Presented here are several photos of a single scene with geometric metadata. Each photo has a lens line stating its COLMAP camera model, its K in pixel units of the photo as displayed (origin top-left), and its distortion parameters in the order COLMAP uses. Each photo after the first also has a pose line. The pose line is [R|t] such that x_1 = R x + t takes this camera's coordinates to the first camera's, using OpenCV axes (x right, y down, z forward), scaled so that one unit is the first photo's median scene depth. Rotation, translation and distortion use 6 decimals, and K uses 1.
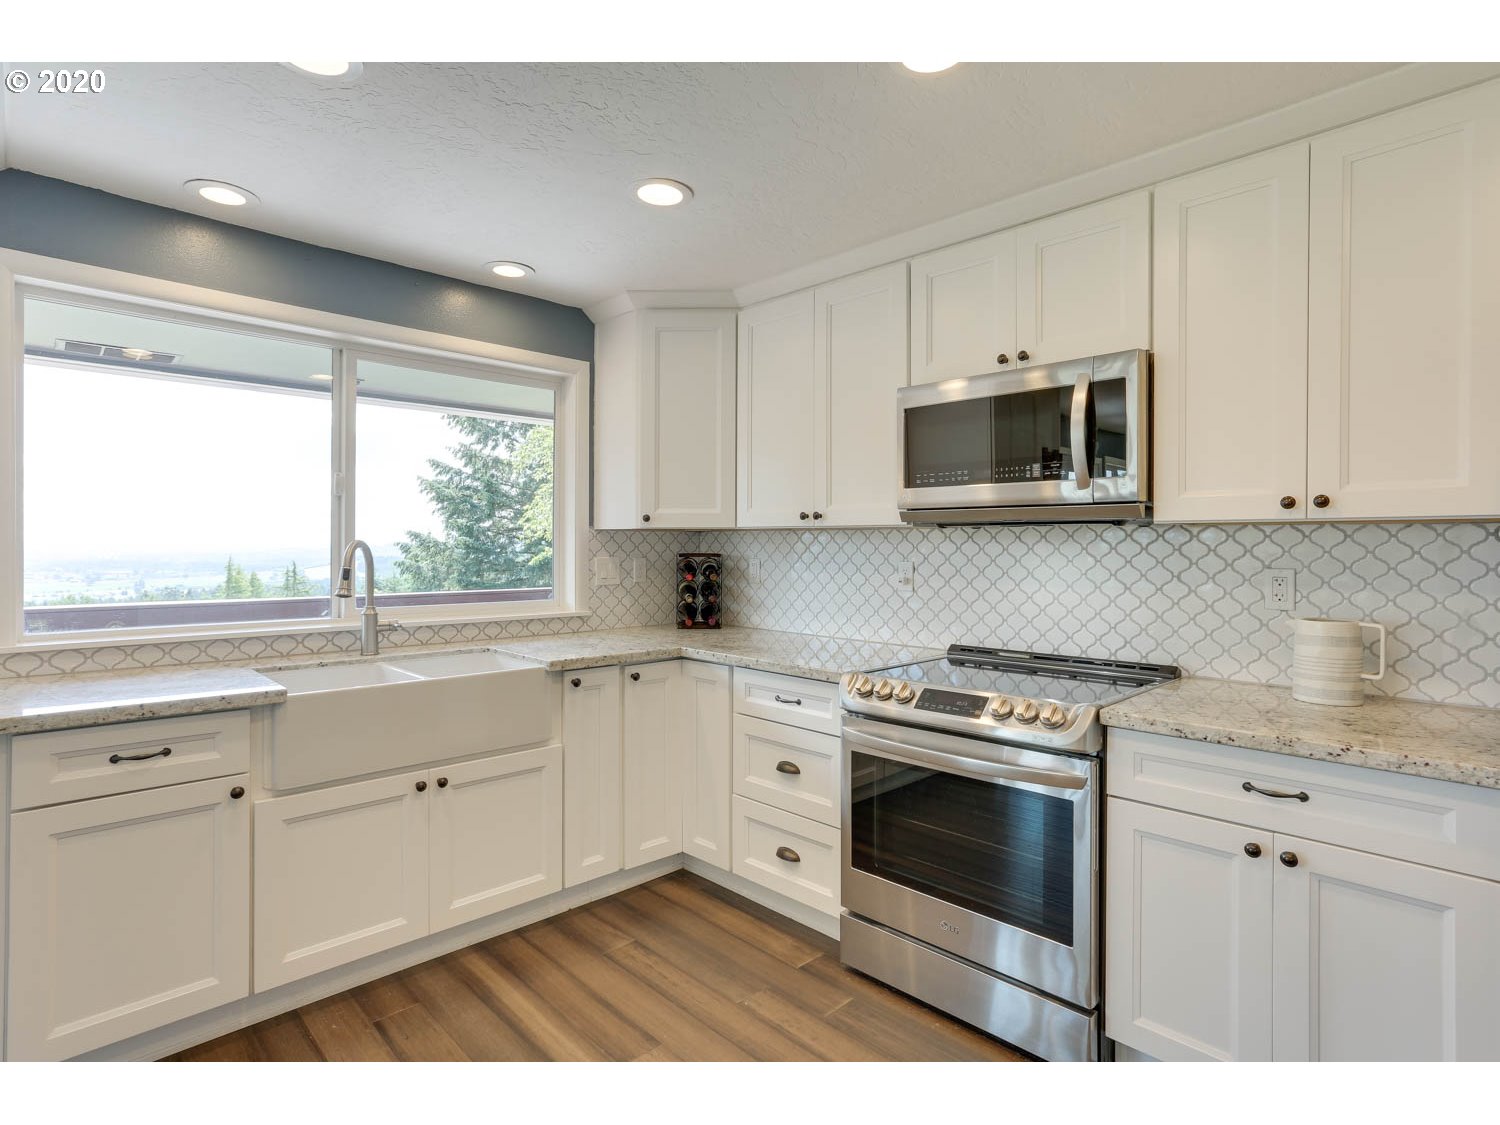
lens RADIAL K [[770.5, 0, 756.6], [0, 770.5, 555.7], [0, 0, 1]] dist [-0.005559, 0.005300]
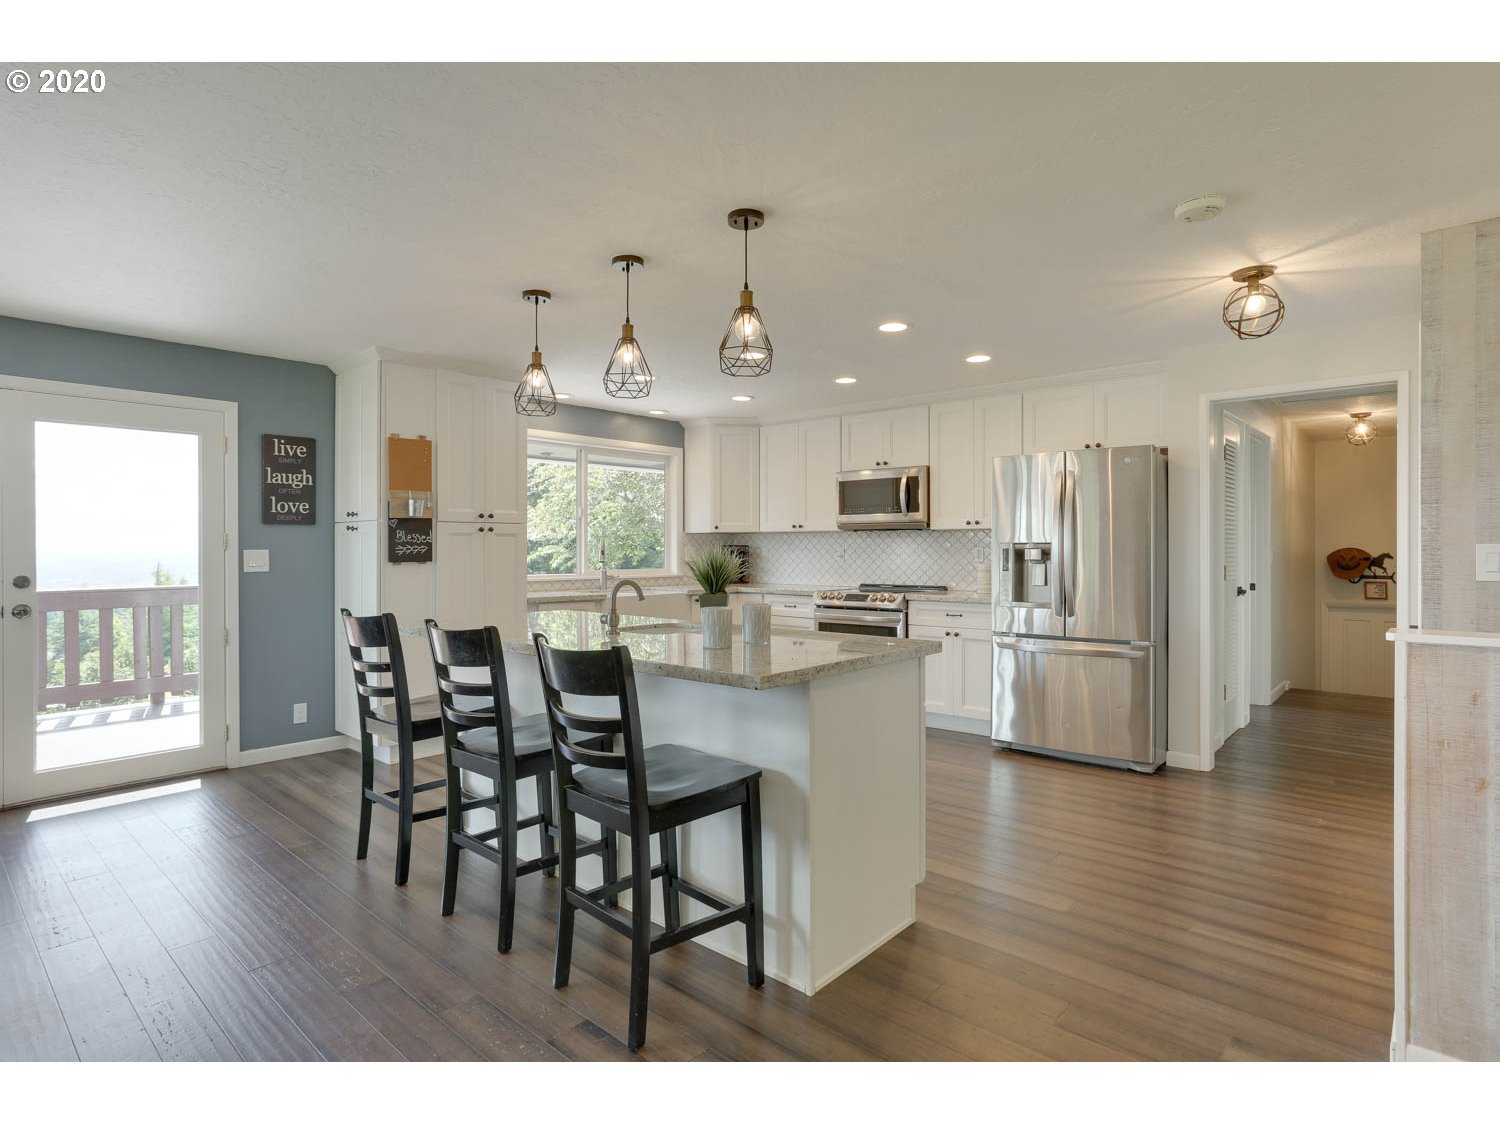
lens RADIAL K [[770.5, 0, 746.7], [0, 770.5, 557.9], [0, 0, 1]] dist [-0.005559, 0.005300]
pose [[0.998314, -0.005833, 0.057749, -0.221415], [0.005834, 0.999983, 0.000163, 0.040301], [-0.057749, 0.000175, 0.998331, -1.297885]]
